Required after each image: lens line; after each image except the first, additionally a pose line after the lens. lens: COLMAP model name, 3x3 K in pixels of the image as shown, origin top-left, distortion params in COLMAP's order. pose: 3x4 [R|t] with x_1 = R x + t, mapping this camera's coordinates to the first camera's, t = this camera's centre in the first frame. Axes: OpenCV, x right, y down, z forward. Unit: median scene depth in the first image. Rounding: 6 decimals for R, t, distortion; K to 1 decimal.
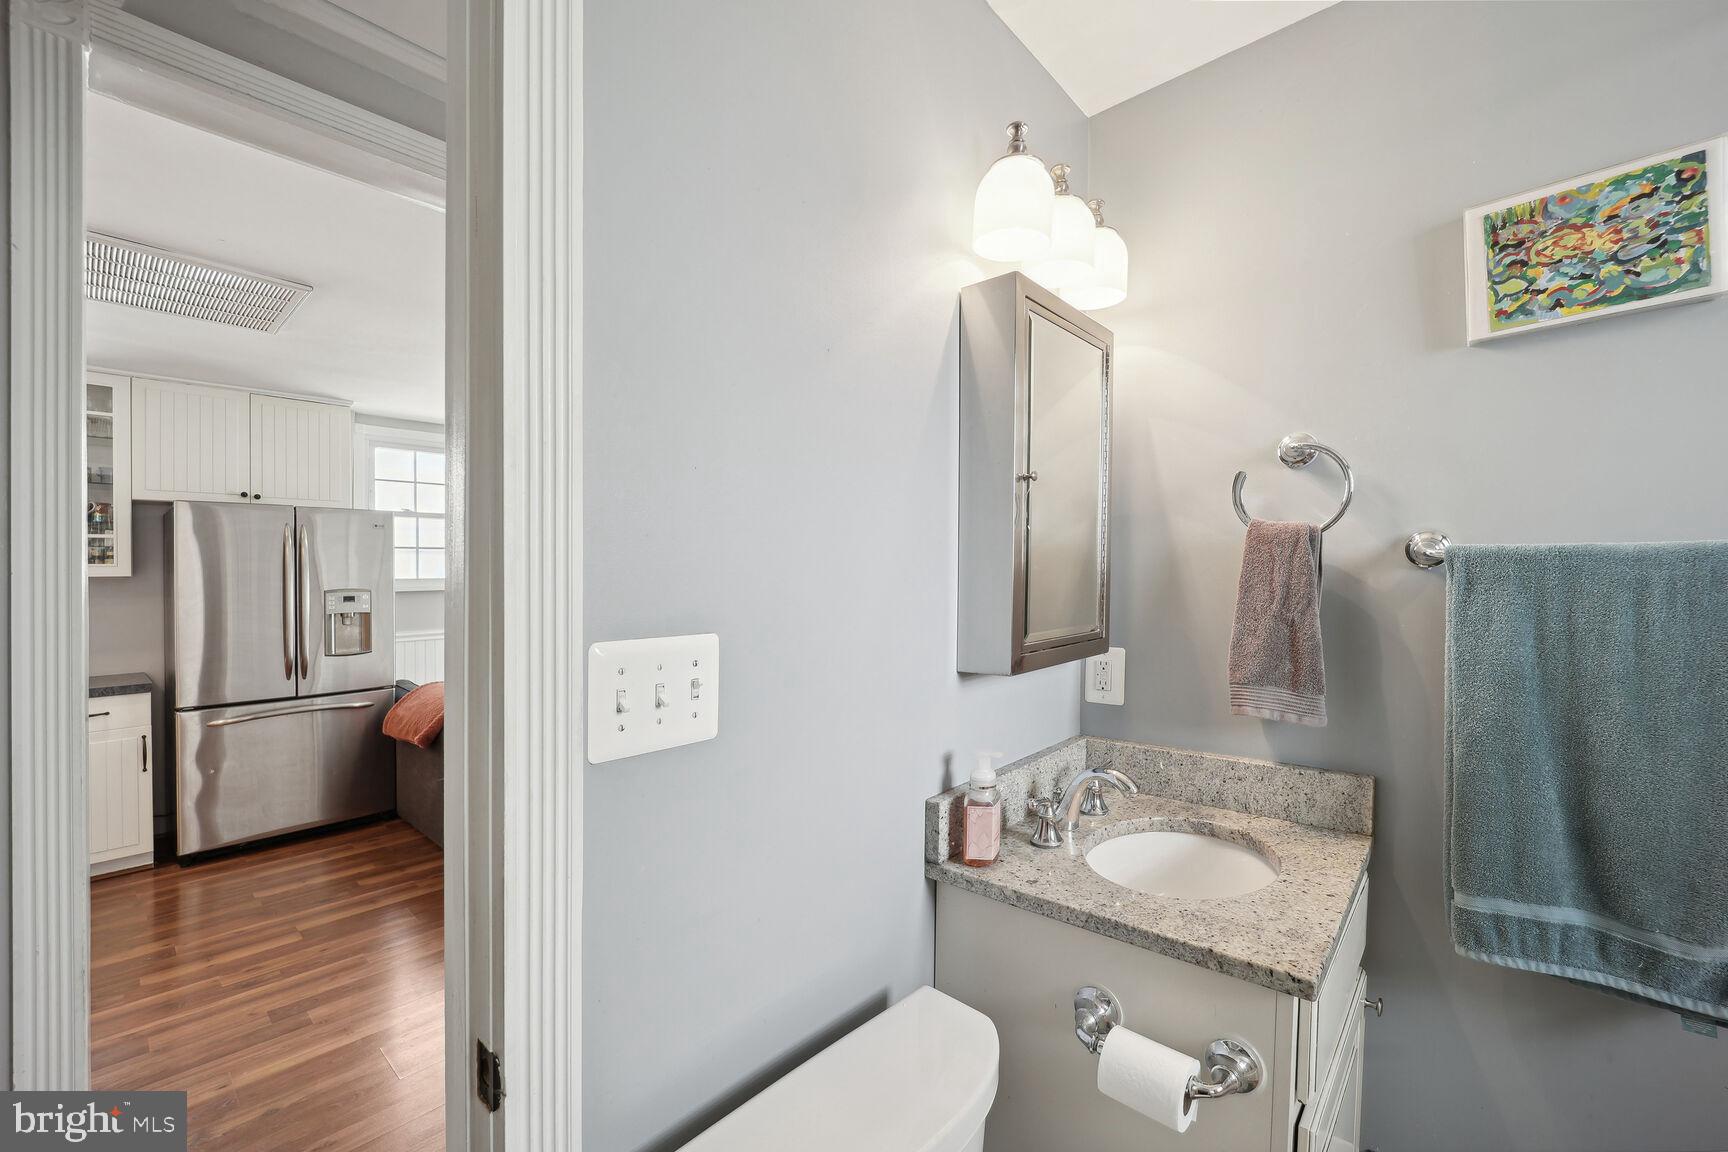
lens RADIAL K [[712.2, 0, 859.7], [0, 712.2, 566.8], [0, 0, 1]] dist [-0.010840, -0.000526]
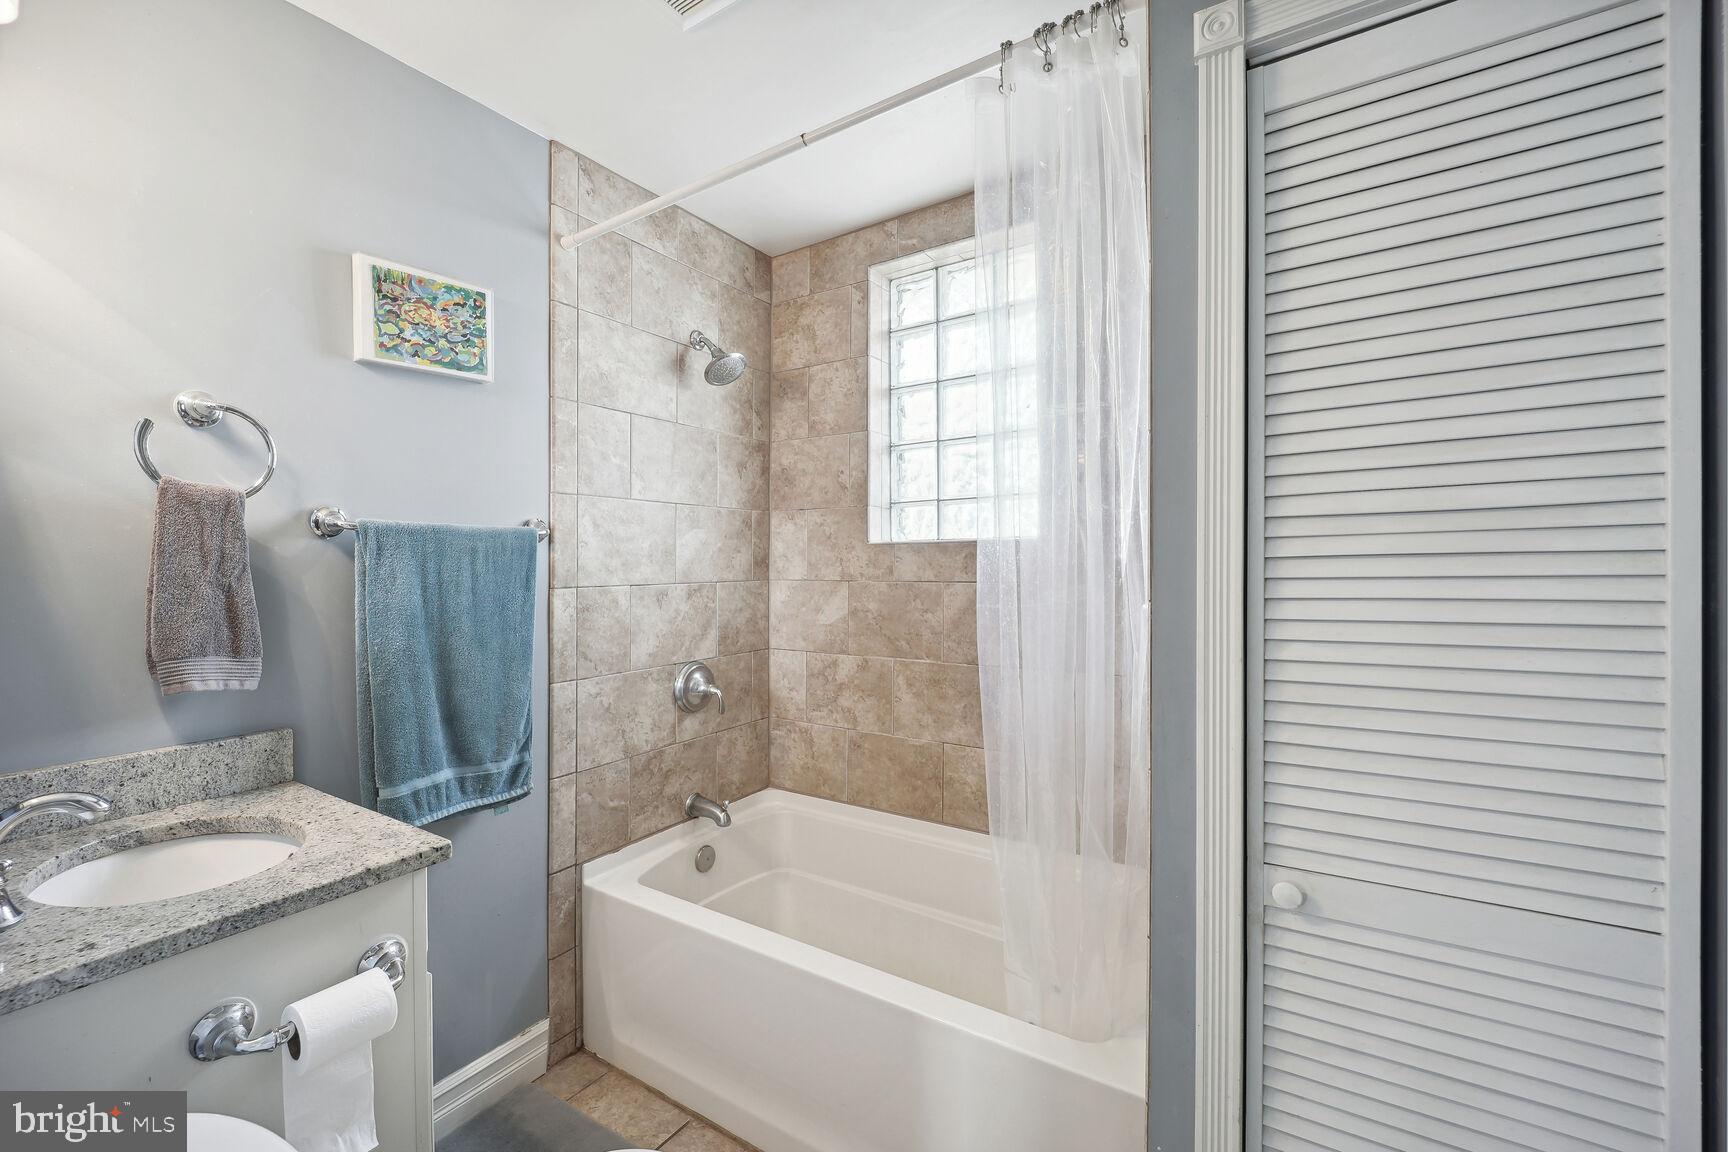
lens RADIAL K [[716.7, 0, 860.8], [0, 716.7, 578.1], [0, 0, 1]] dist [-0.000429, -0.000032]
pose [[-0.152668, -0.005010, 0.988265, -0.575245], [0.004139, 0.999975, 0.005709, 0.073465], [-0.988269, 0.004962, -0.152643, 0.340416]]
